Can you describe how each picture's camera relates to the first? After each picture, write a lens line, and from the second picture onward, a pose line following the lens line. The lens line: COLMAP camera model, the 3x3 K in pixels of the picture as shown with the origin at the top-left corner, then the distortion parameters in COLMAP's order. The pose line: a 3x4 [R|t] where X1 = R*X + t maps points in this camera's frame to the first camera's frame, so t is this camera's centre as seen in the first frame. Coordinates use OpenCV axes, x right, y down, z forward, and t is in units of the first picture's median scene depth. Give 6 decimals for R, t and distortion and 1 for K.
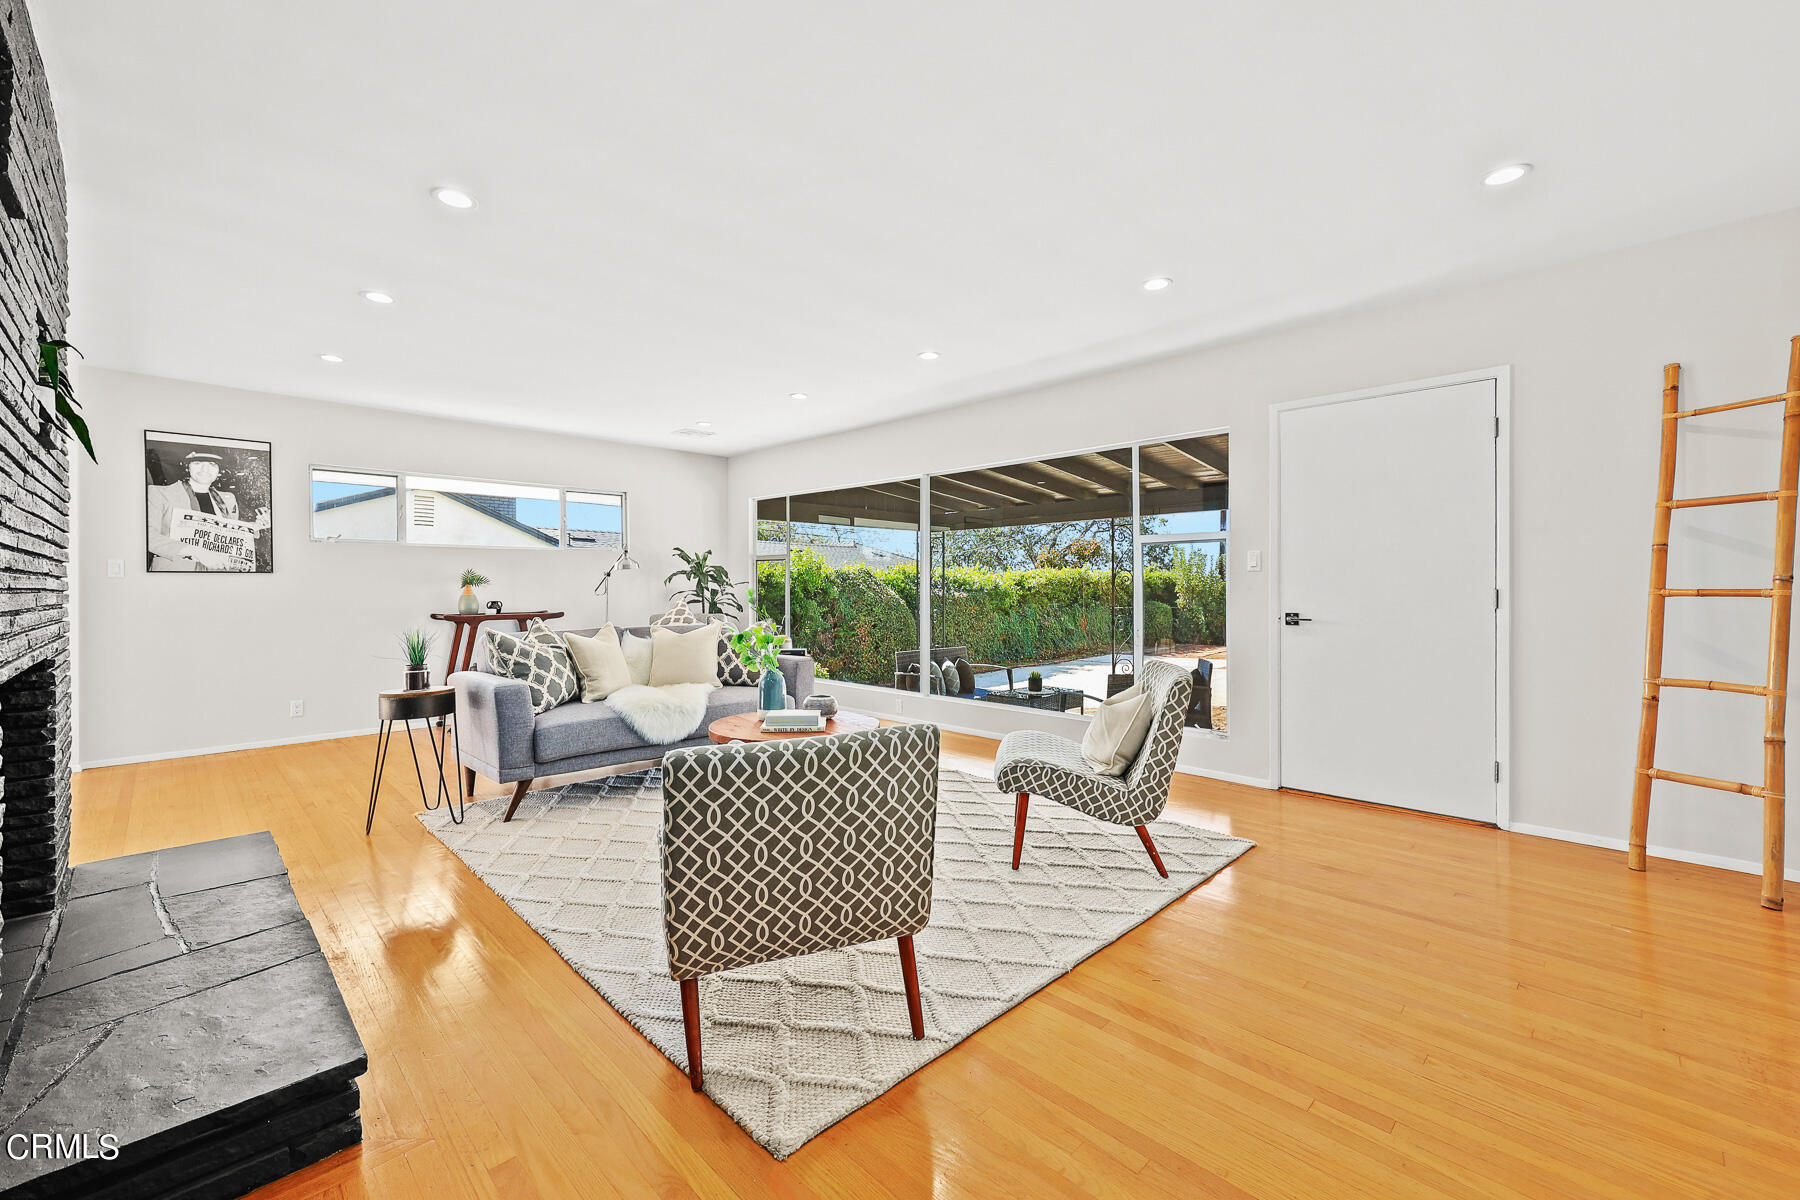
lens RADIAL K [[737.3, 0, 903.1], [0, 737.3, 599.8], [0, 0, 1]] dist [-0.000150, 0.000109]
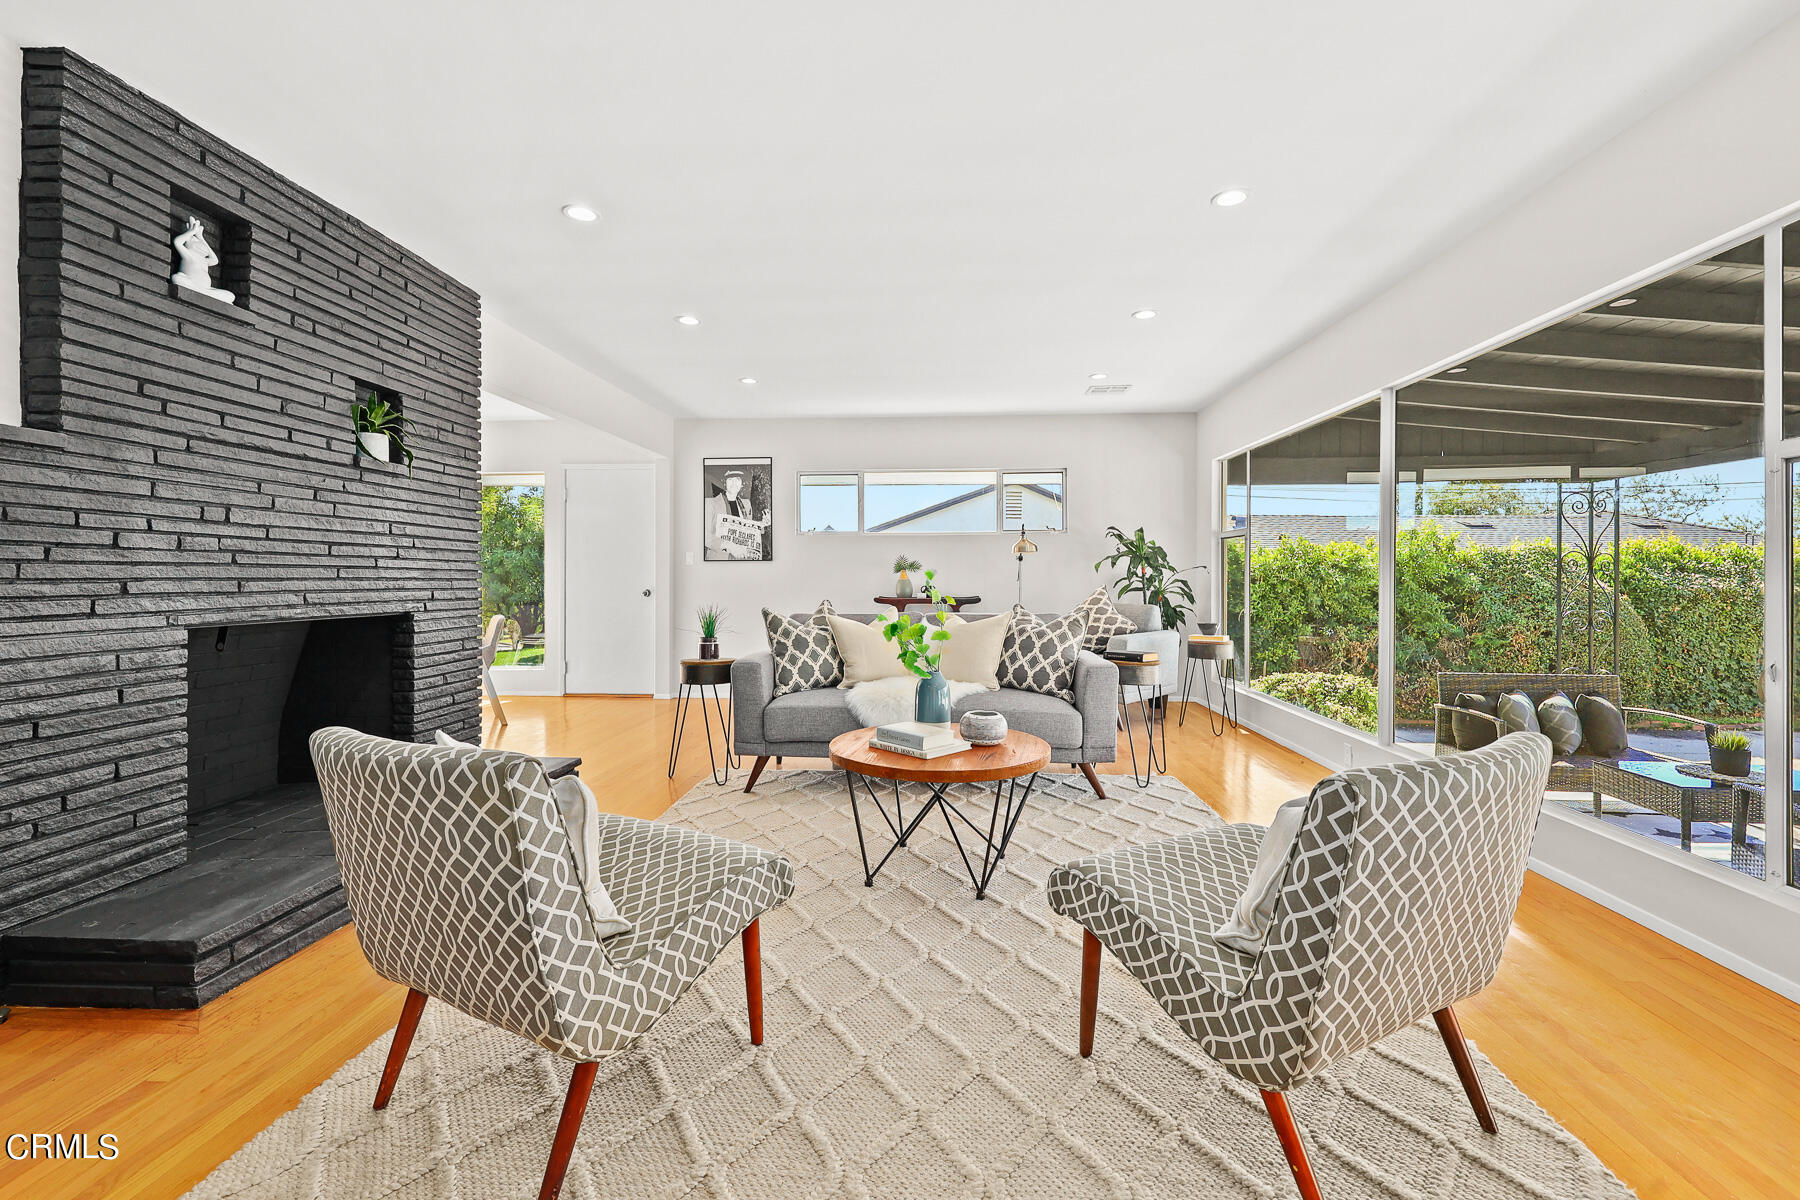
lens RADIAL K [[784.4, 0, 900.9], [0, 784.4, 589.6], [0, 0, 1]] dist [0.028722, 0.000346]
pose [[0.660409, 0.013918, -0.750778, 0.329053], [-0.014894, 0.999874, 0.005434, 0.002194], [0.750759, 0.007594, 0.660533, 0.311798]]
